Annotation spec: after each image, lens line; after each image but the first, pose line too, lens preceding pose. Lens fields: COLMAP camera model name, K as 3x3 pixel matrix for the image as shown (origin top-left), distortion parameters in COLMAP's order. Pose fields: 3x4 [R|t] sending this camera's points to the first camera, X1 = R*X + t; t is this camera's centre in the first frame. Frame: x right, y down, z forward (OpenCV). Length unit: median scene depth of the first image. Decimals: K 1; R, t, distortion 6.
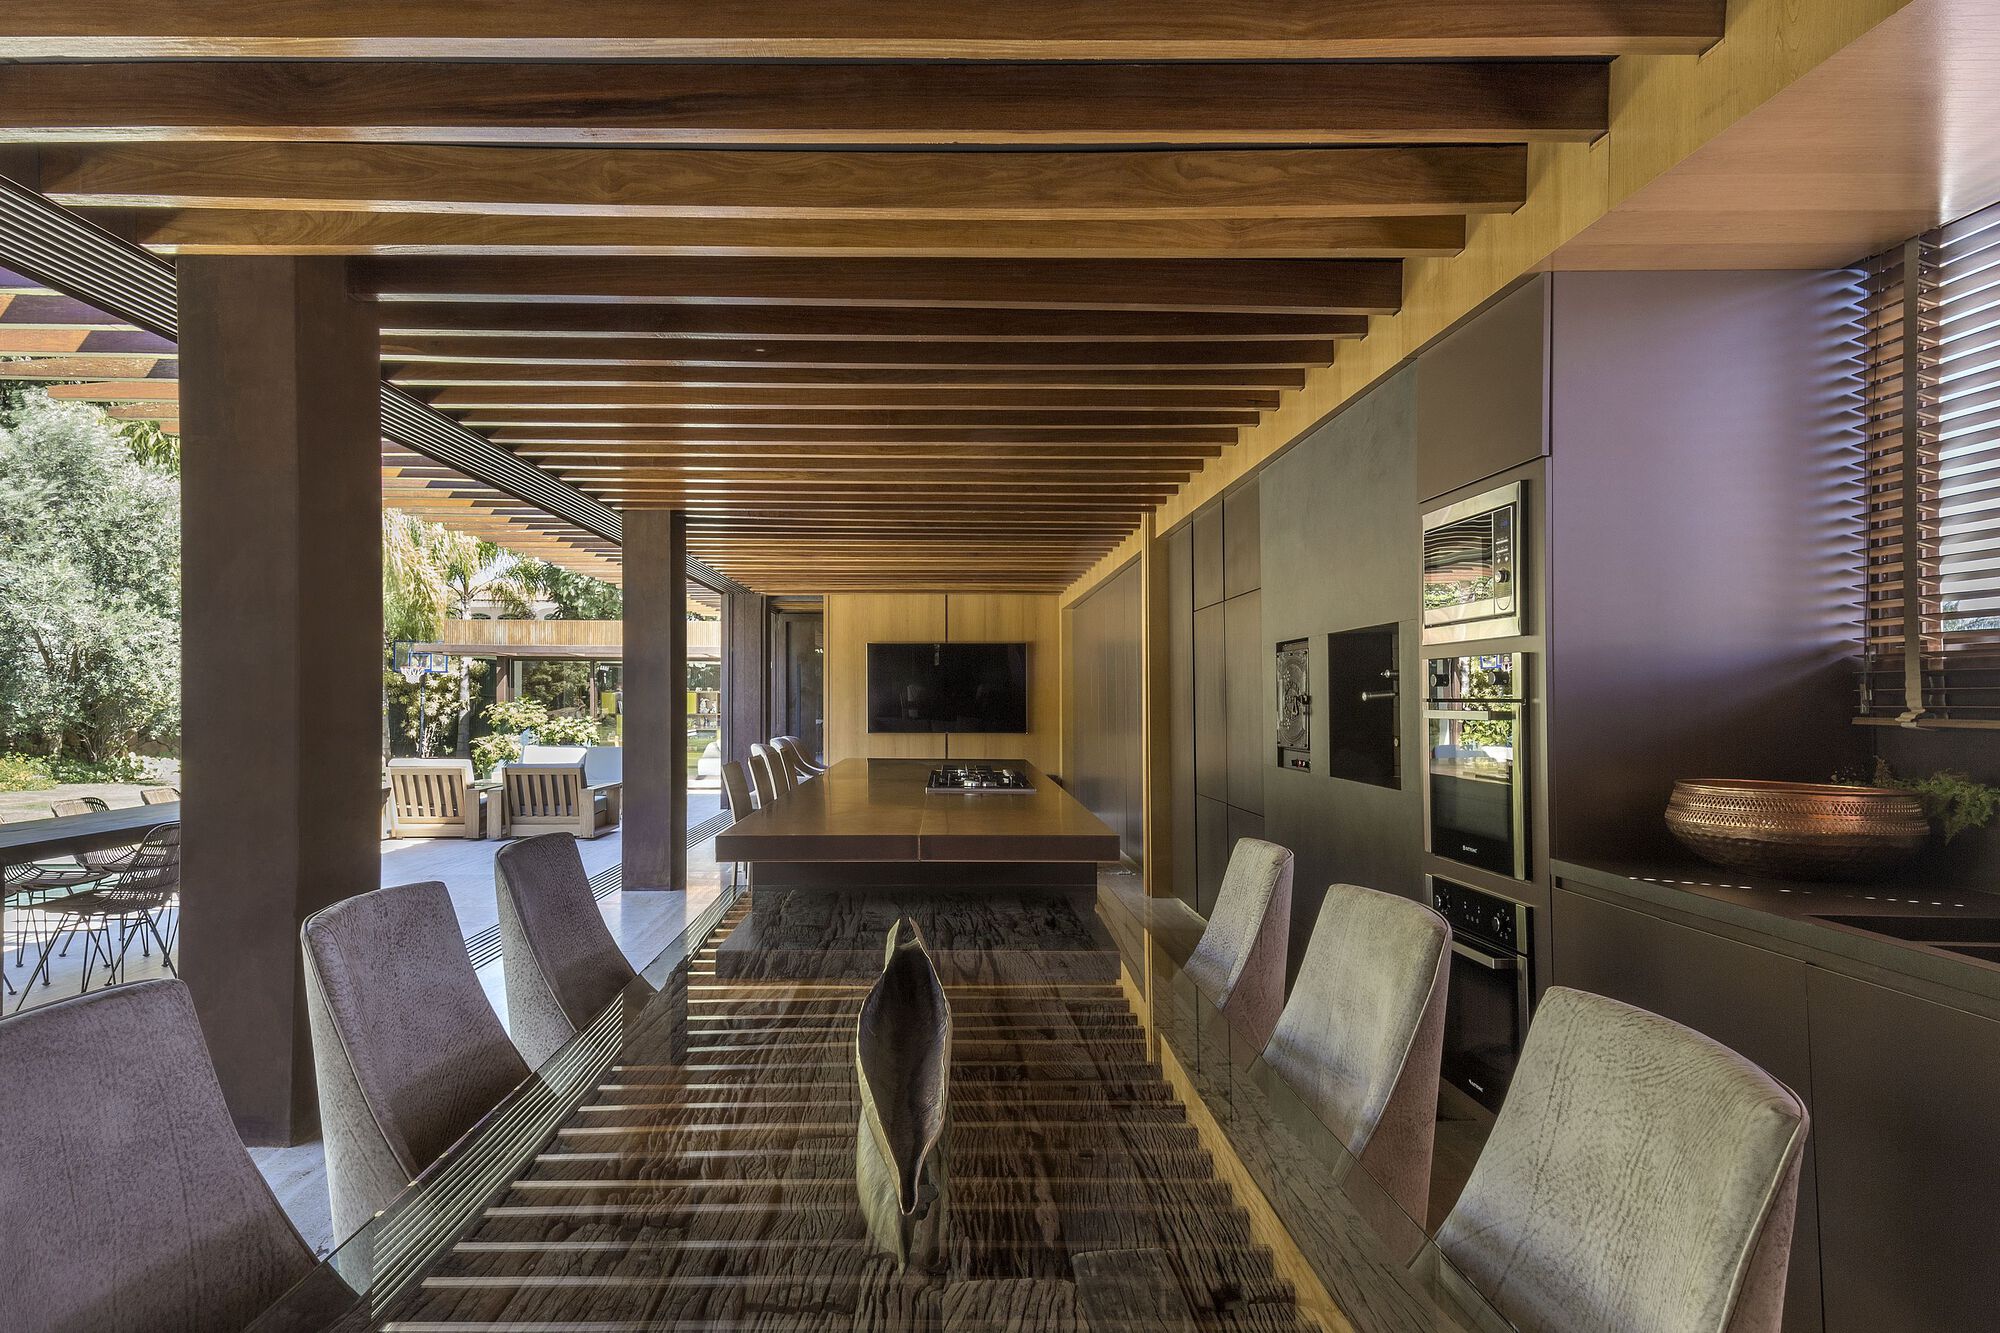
lens RADIAL K [[1165.6, 0, 1000.0], [0, 1165.6, 666.5], [0, 0, 1]] dist [0.028302, 0.000730]
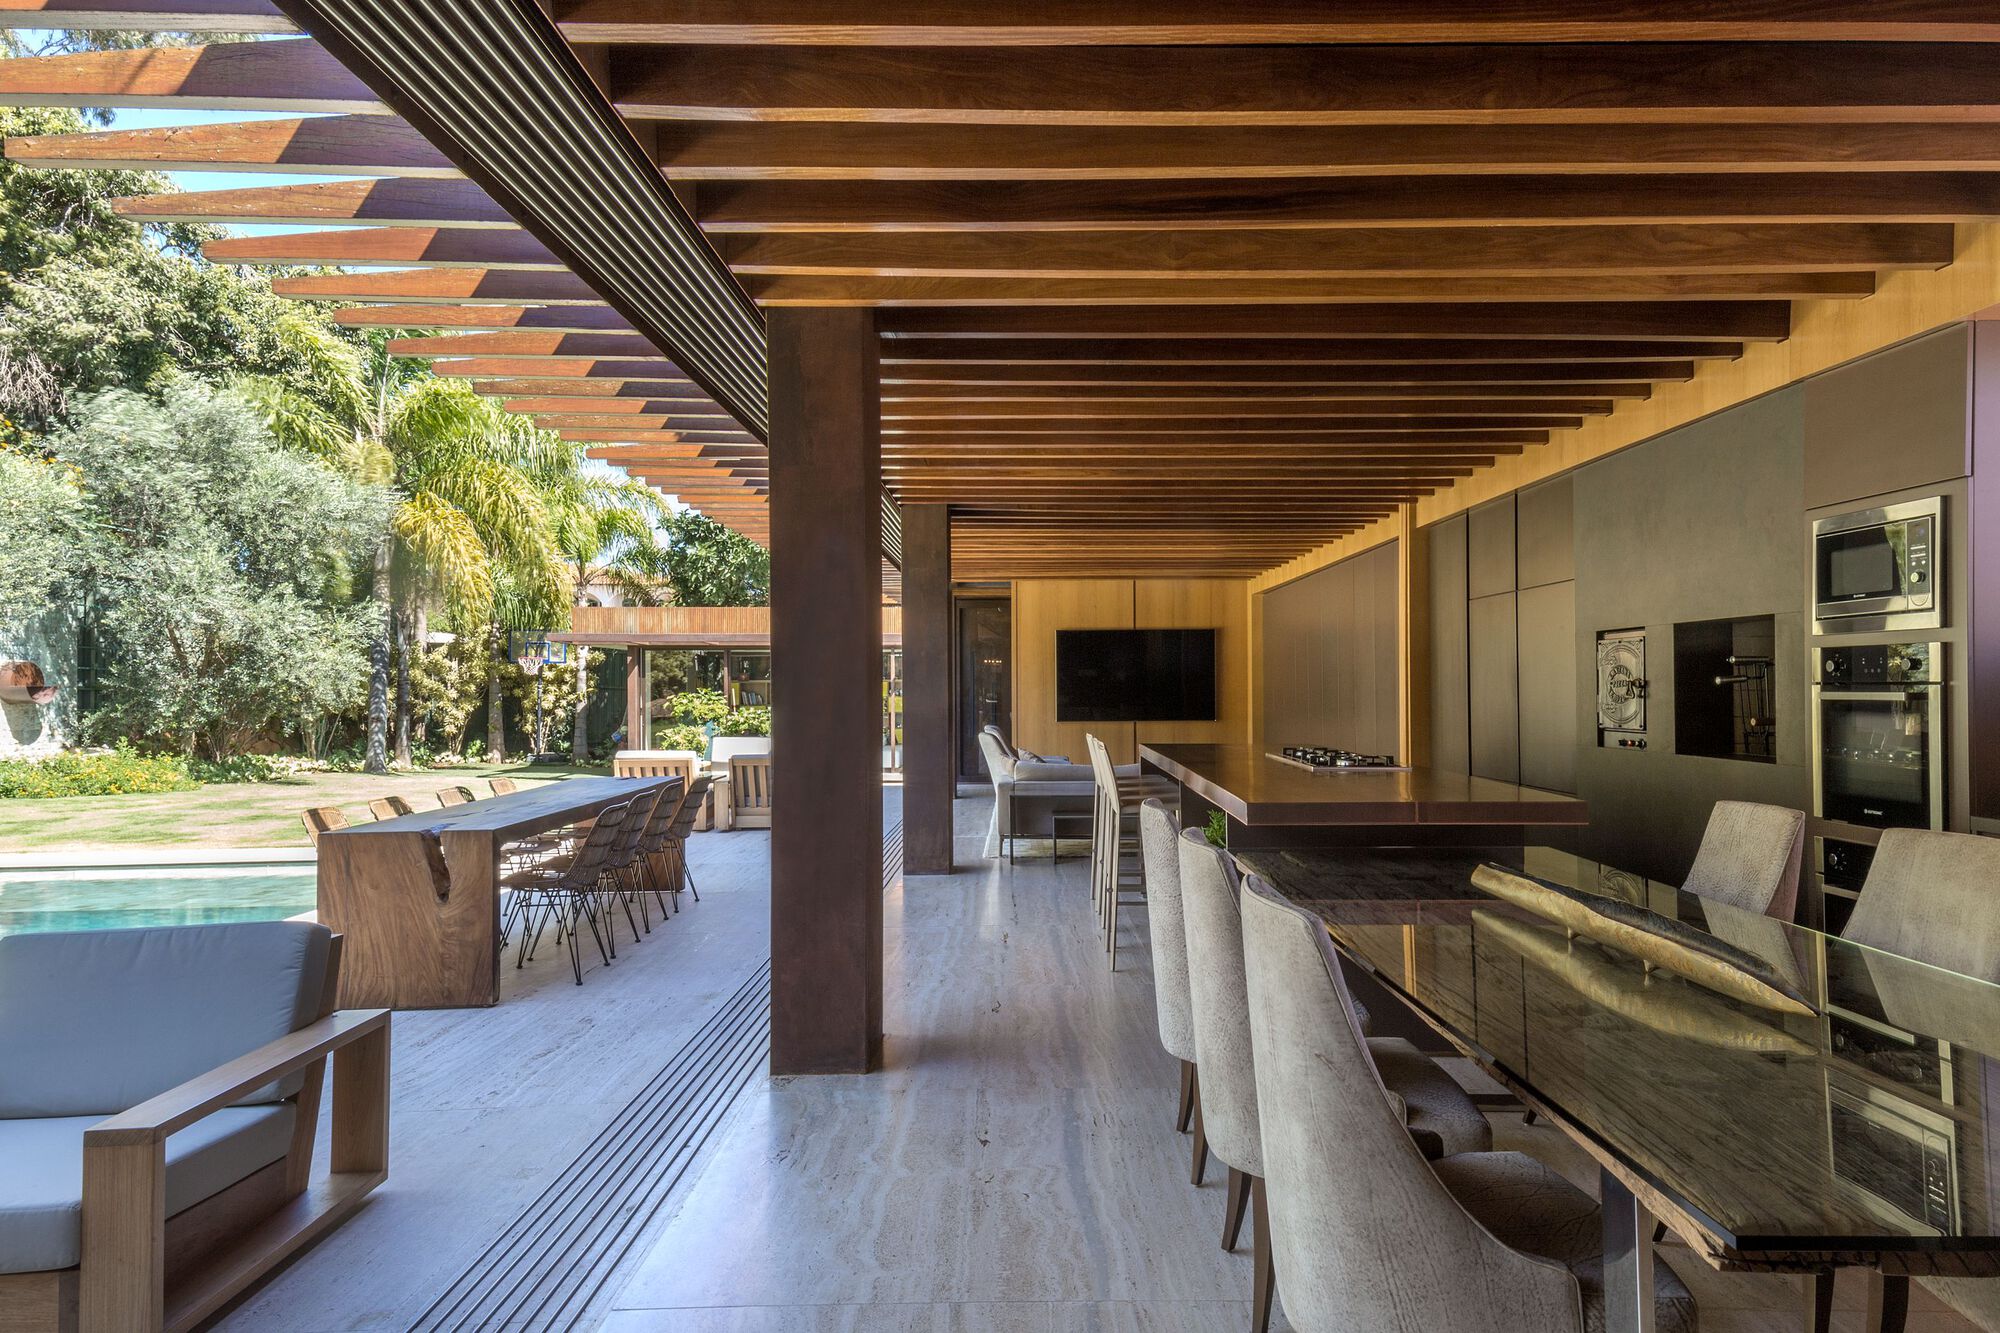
lens RADIAL K [[1274.2, 0, 1090.2], [0, 1274.2, 650.2], [0, 0, 1]] dist [0.064499, 0.000029]
pose [[0.999164, -0.008371, 0.040006, -0.129434], [0.008365, 0.999965, 0.000334, -0.003021], [-0.040007, 0.000001, 0.999199, -0.078877]]
